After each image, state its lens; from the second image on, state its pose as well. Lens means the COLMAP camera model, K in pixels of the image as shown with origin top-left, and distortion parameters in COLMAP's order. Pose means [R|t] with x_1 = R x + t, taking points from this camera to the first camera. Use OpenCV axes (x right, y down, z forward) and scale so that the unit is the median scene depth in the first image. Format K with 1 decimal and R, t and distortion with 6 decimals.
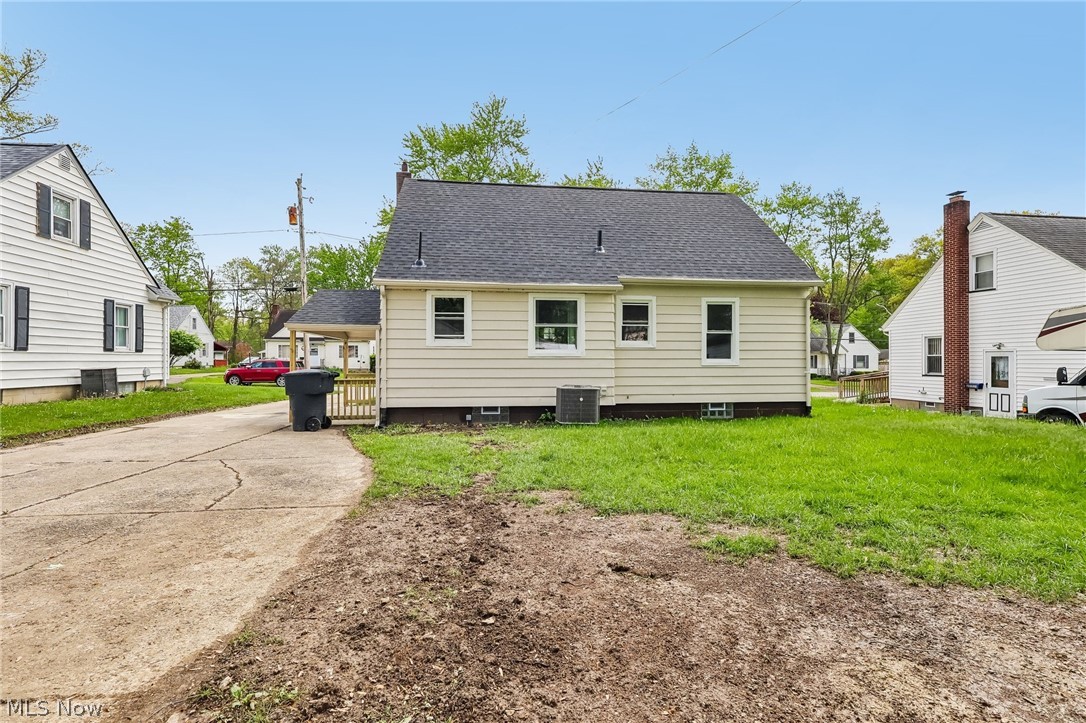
lens RADIAL K [[502.7, 0, 540.5], [0, 502.7, 358.4], [0, 0, 1]] dist [-0.002203, 0.000318]
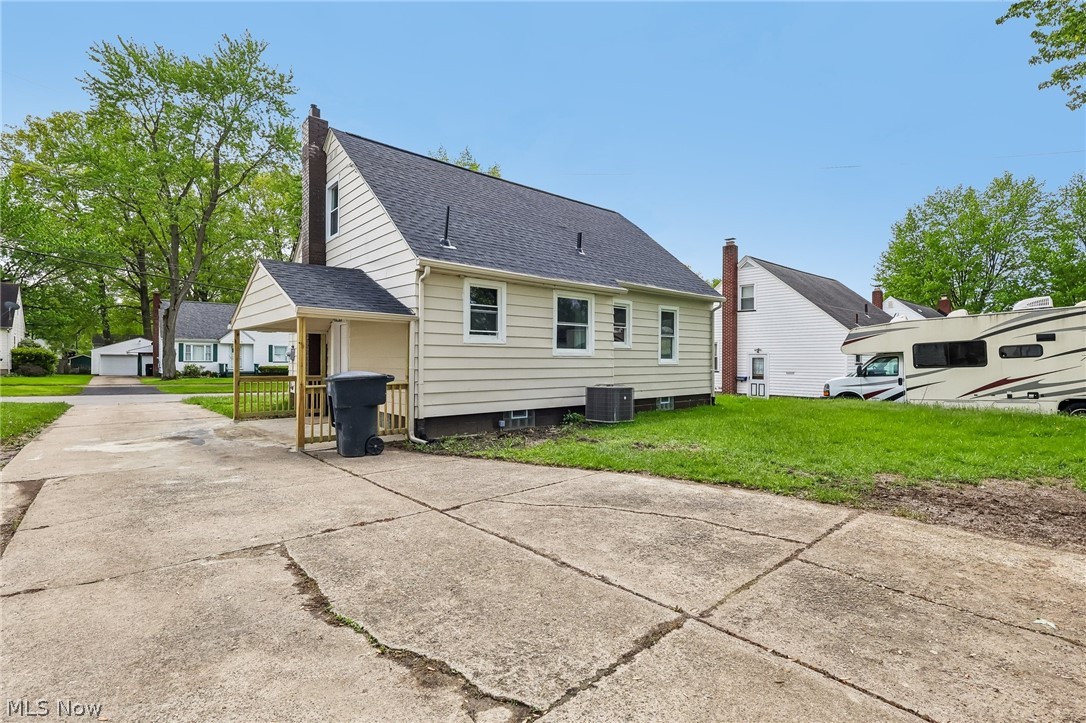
lens RADIAL K [[502.7, 0, 540.5], [0, 502.7, 358.4], [0, 0, 1]] dist [-0.002203, 0.000318]
pose [[0.831800, 0.004262, 0.555058, -0.573478], [-0.005706, 0.999983, 0.000873, 0.000417], [-0.555045, -0.003894, 0.831811, 0.217241]]
